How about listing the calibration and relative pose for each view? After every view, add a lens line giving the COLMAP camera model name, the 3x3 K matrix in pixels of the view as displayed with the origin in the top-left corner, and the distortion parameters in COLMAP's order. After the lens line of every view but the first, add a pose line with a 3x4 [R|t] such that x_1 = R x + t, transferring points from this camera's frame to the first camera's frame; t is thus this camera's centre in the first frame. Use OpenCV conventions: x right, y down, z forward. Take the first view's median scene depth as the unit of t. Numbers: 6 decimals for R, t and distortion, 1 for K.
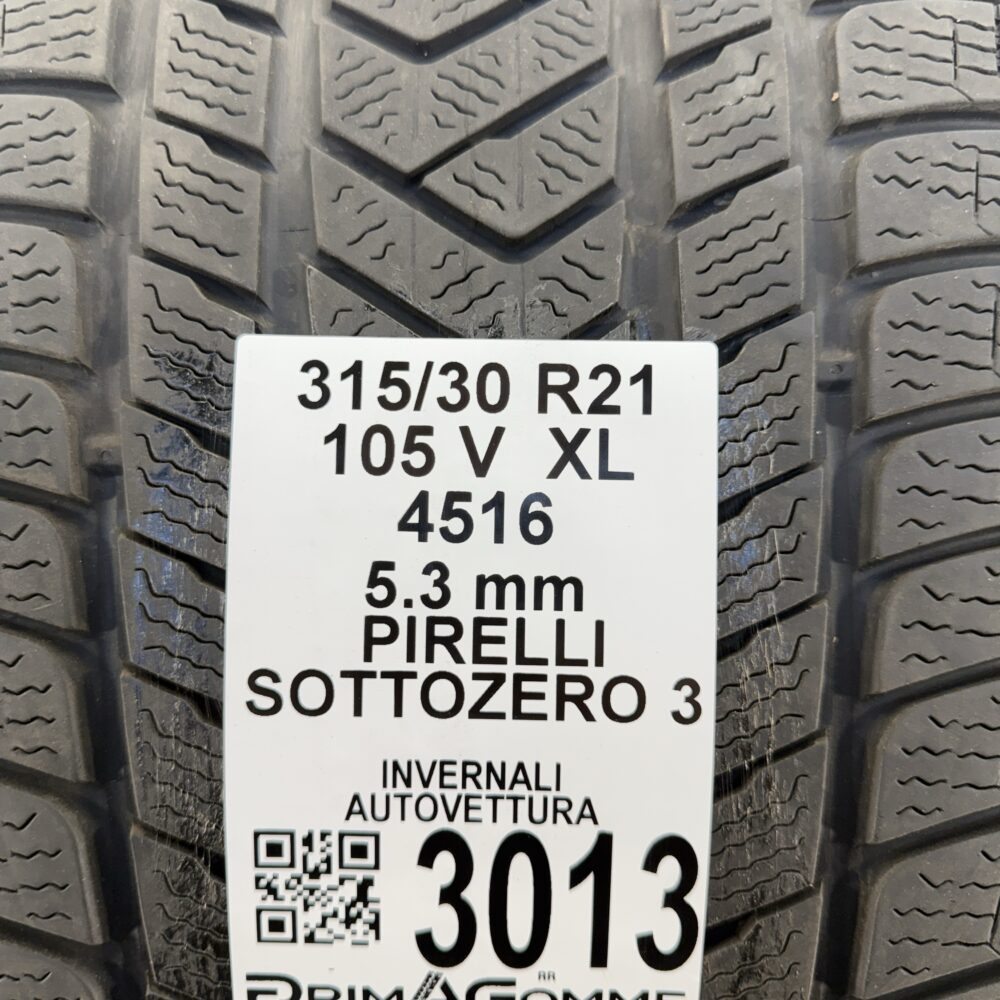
lens RADIAL K [[971.3, 0, 500.0], [0, 971.3, 500.0], [0, 0, 1]] dist [0.152063, -0.427521]
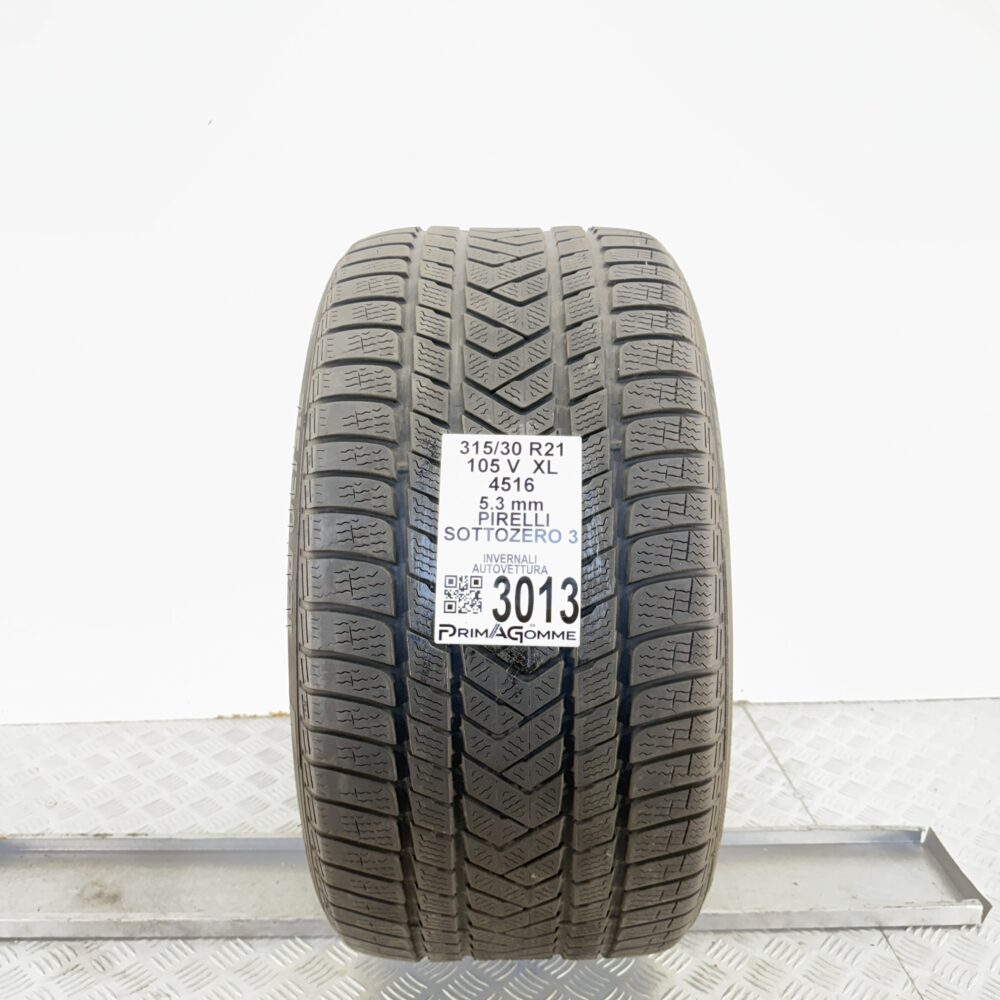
lens RADIAL K [[971.3, 0, 500.0], [0, 971.3, 500.0], [0, 0, 1]] dist [0.152063, -0.427521]
pose [[0.999916, 0.008802, 0.009543, -0.096588], [-0.006381, 0.973374, -0.229136, 0.843140], [-0.011306, 0.229055, 0.973348, -2.283451]]
